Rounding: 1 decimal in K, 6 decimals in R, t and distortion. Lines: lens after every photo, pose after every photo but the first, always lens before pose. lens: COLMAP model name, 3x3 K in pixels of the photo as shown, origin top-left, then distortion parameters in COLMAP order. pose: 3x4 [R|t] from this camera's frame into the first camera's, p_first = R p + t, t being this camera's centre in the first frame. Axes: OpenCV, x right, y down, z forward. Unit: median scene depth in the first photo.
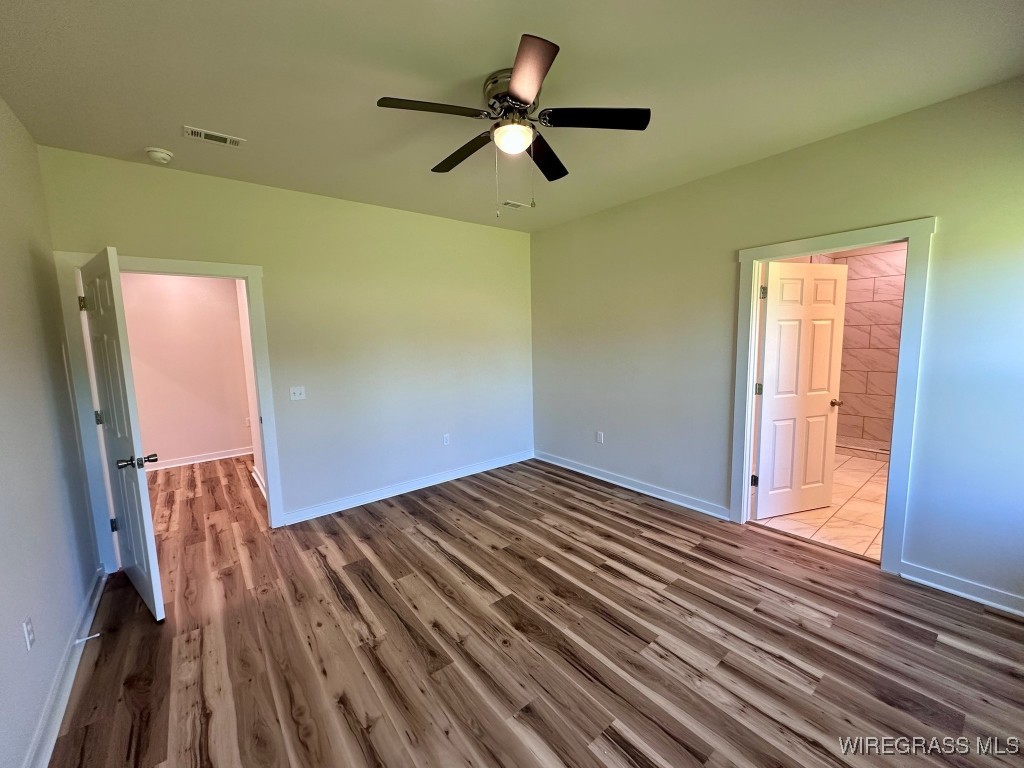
lens RADIAL K [[408.3, 0, 512.0], [0, 408.3, 384.0], [0, 0, 1]] dist [-0.001002, -0.000039]
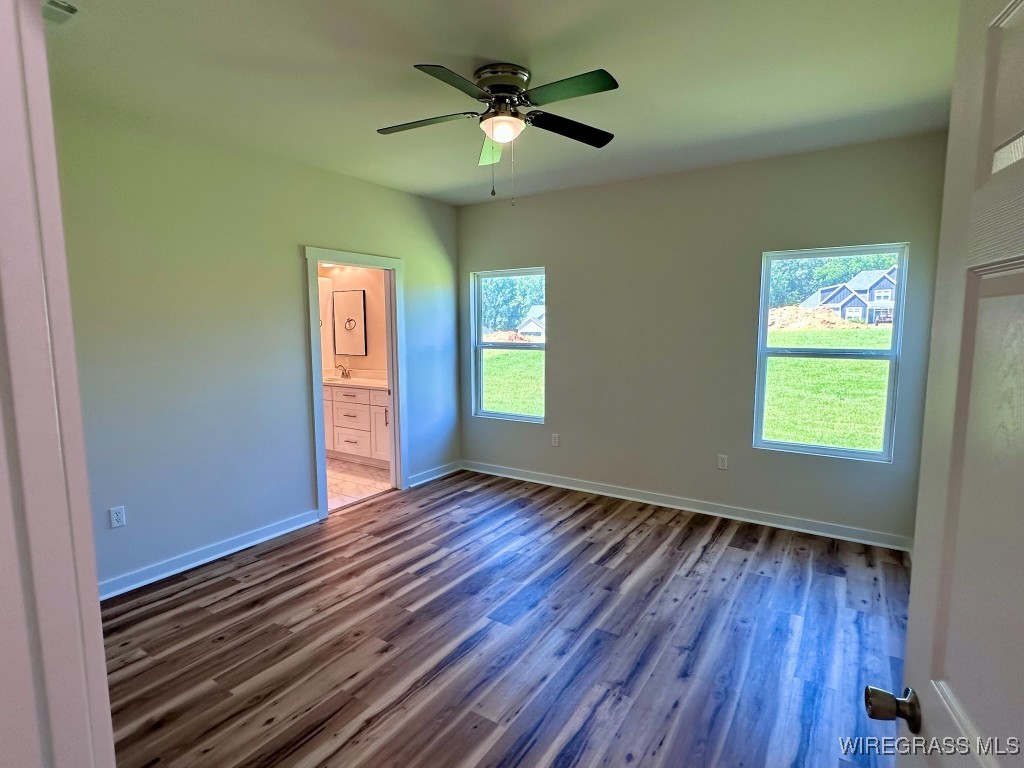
lens RADIAL K [[522.8, 0, 512.0], [0, 522.8, 384.0], [0, 0, 1]] dist [-0.000936, 0.000028]
pose [[-0.314287, -0.077890, 0.946127, -0.985166], [0.122480, 0.984972, 0.121773, -0.106533], [-0.941394, 0.154154, -0.300024, 1.135967]]
